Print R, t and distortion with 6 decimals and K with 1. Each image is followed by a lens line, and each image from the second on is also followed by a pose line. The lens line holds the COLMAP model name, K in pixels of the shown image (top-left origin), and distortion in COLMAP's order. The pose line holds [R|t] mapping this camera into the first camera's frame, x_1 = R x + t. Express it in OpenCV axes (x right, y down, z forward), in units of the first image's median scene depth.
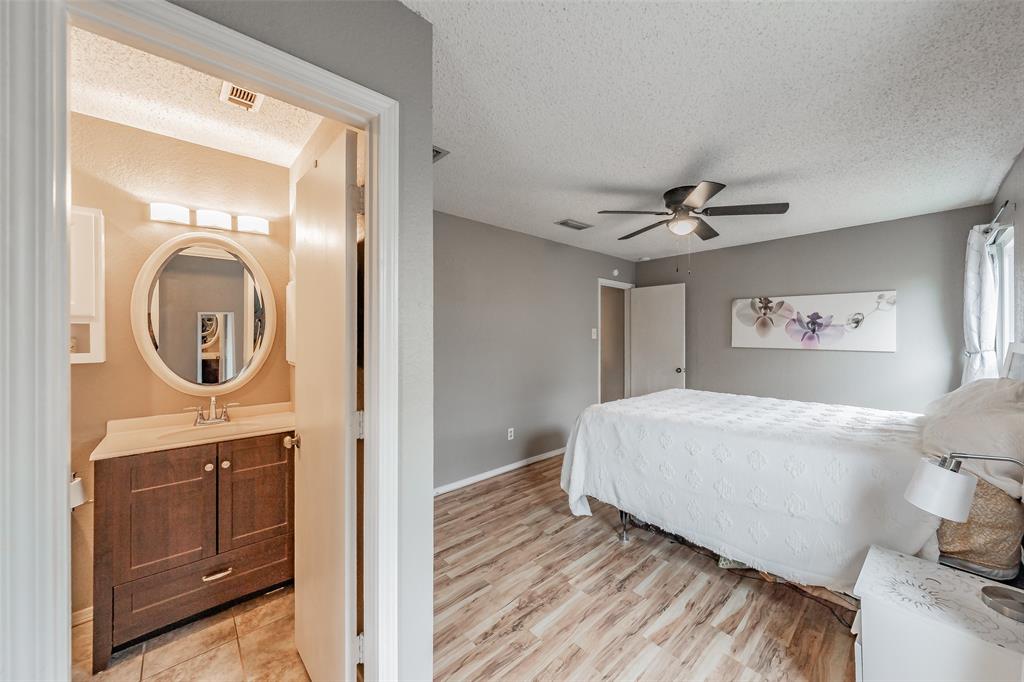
lens RADIAL K [[356.5, 0, 517.0], [0, 356.5, 337.5], [0, 0, 1]] dist [-0.000064, -0.000089]
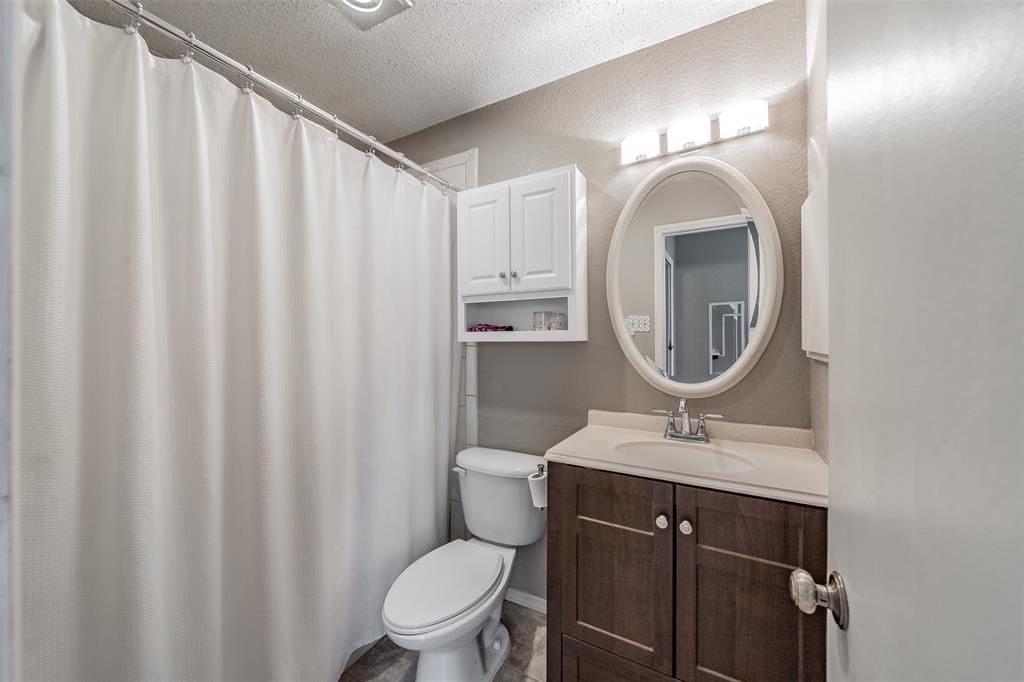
lens RADIAL K [[378.9, 0, 512.0], [0, 378.9, 341.0], [0, 0, 1]] dist [-0.016671, 0.000045]
pose [[0.325326, -0.000805, -0.945602, -0.316808], [0.005812, 0.999982, 0.001148, 0.059684], [0.945584, -0.005869, 0.325325, 0.496189]]
